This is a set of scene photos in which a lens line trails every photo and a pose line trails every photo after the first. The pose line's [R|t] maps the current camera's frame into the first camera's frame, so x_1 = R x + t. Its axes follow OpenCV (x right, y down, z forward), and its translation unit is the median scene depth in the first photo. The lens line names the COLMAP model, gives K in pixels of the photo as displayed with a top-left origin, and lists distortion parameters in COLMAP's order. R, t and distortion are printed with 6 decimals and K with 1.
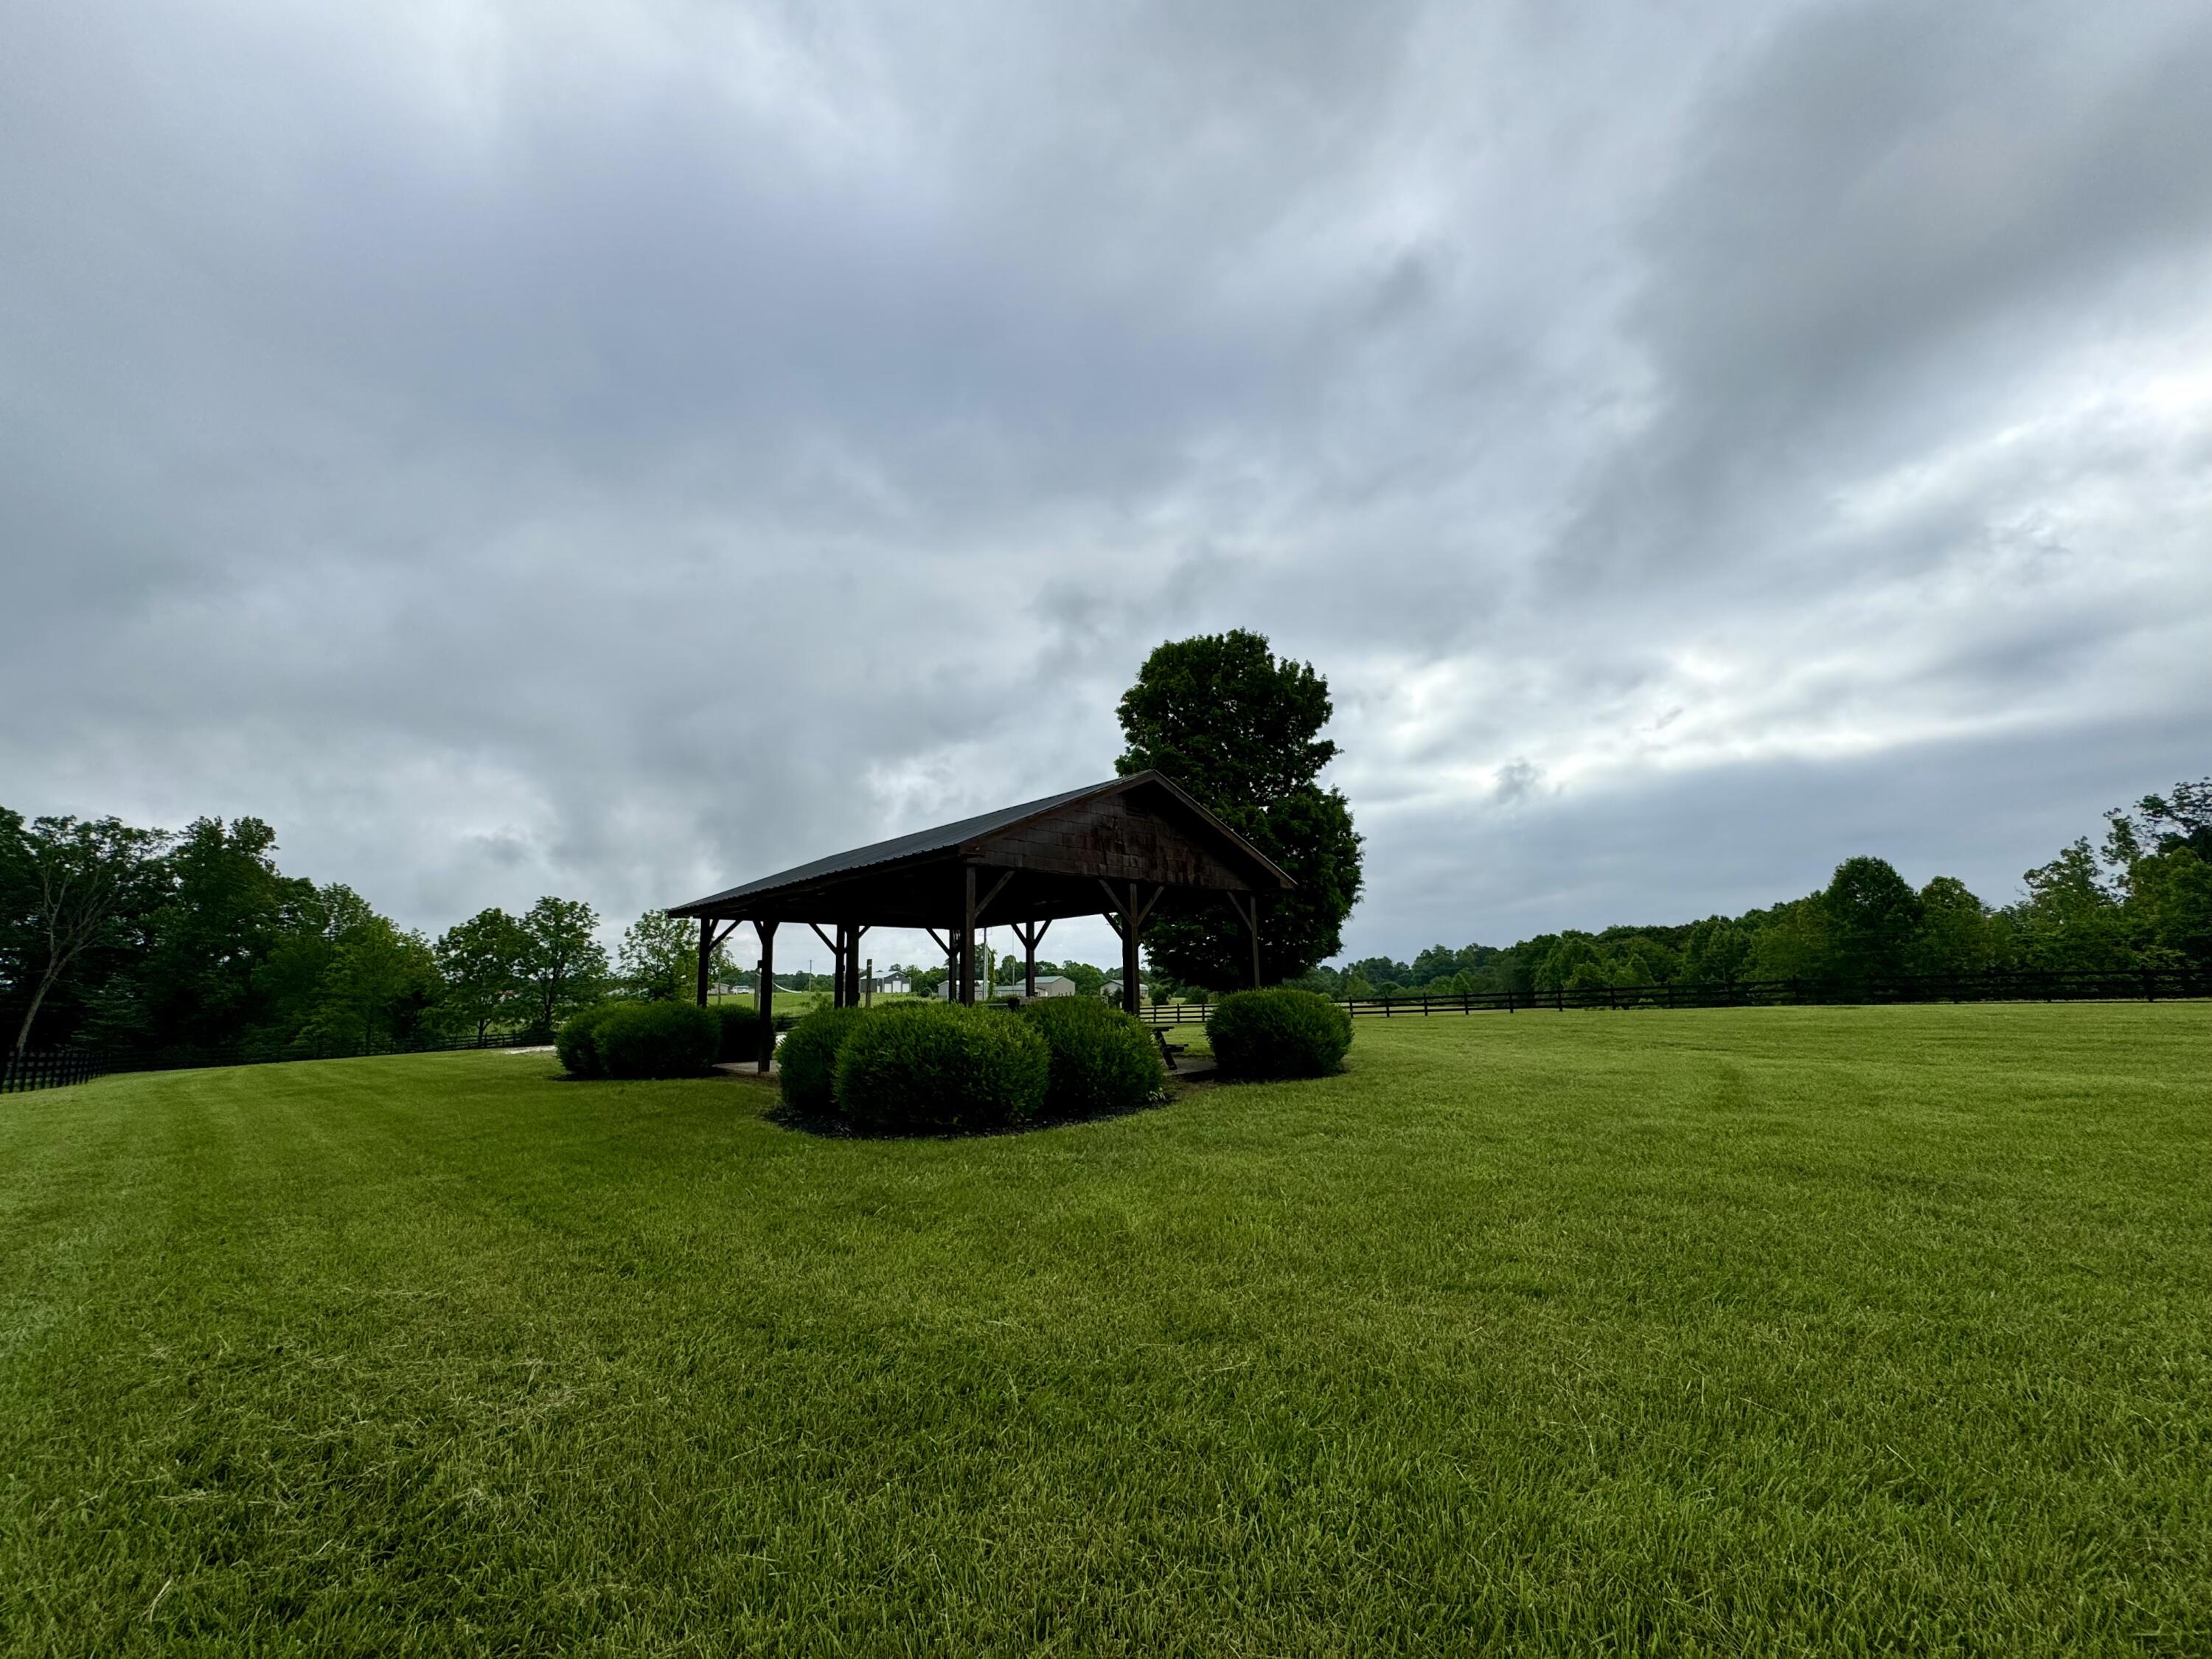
lens RADIAL K [[874.0, 0, 1118.7], [0, 874.0, 841.6], [0, 0, 1]] dist [-0.010543, -0.000417]
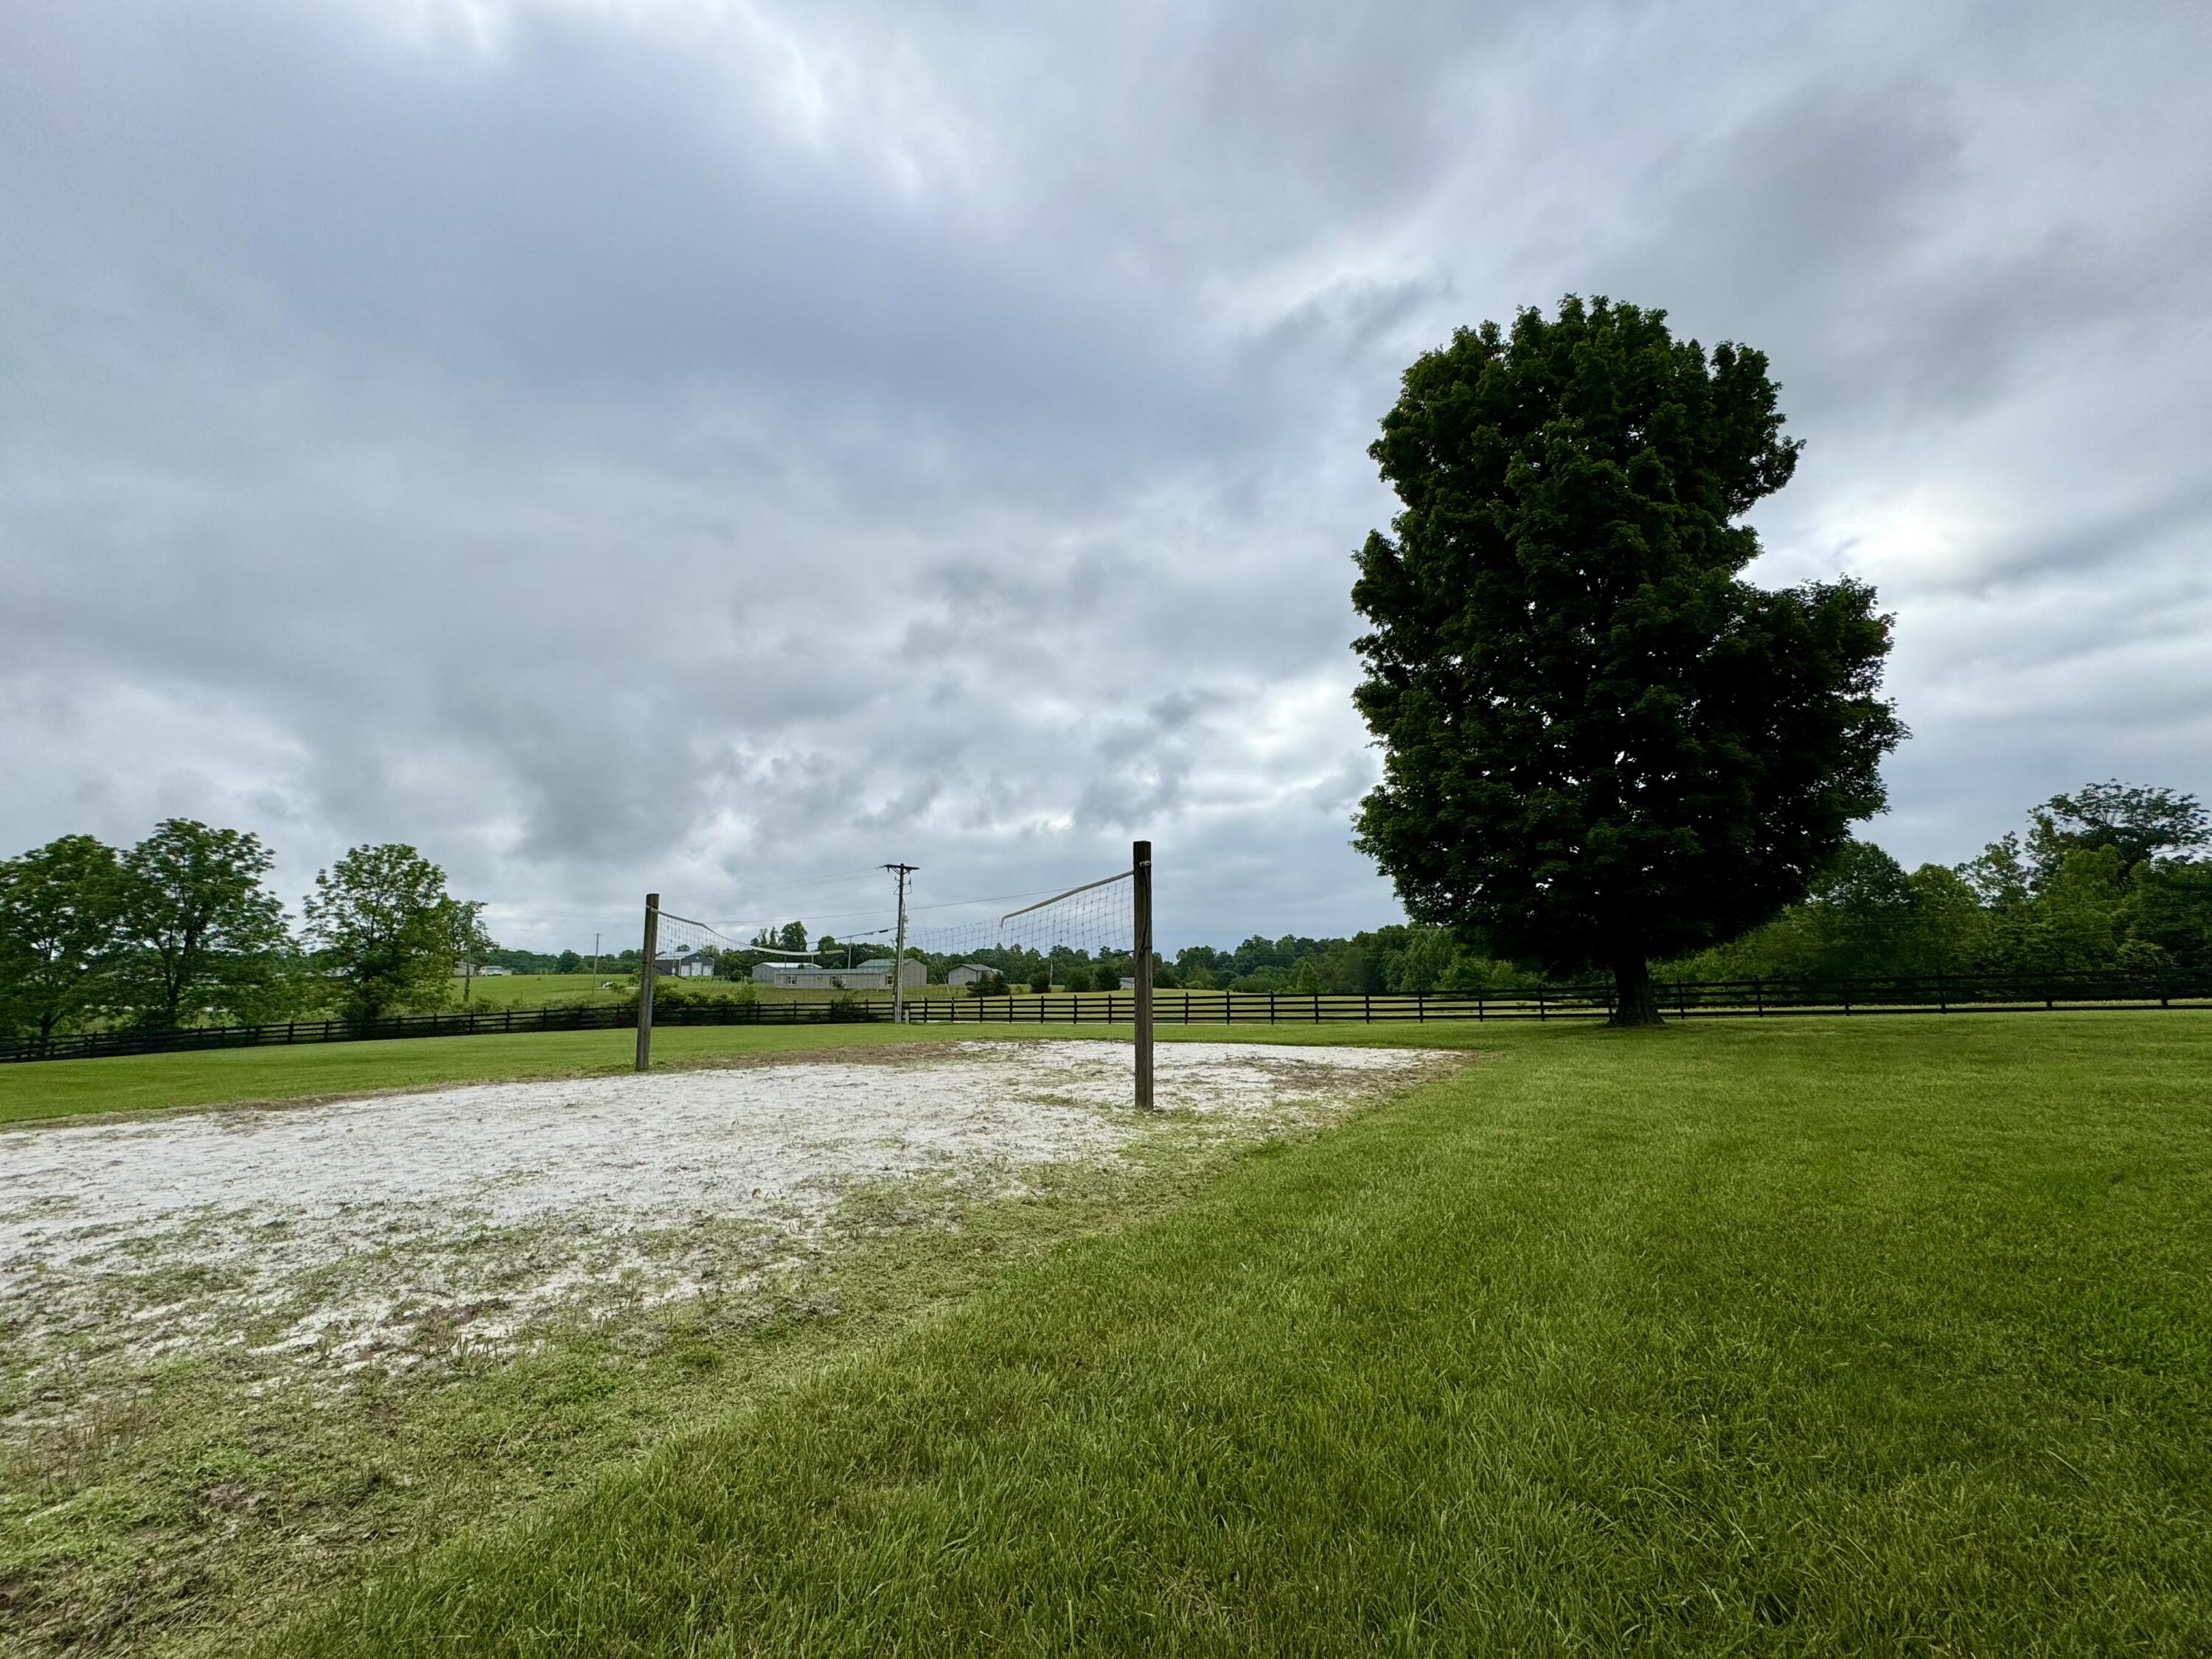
lens RADIAL K [[861.1, 0, 1106.0], [0, 861.1, 829.5], [0, 0, 1]] dist [-0.002681, -0.000163]
pose [[0.976137, 0.045809, 0.212270, -0.121158], [-0.045194, 0.998948, -0.007750, 0.045092], [-0.212402, -0.002028, 0.977180, 0.232948]]
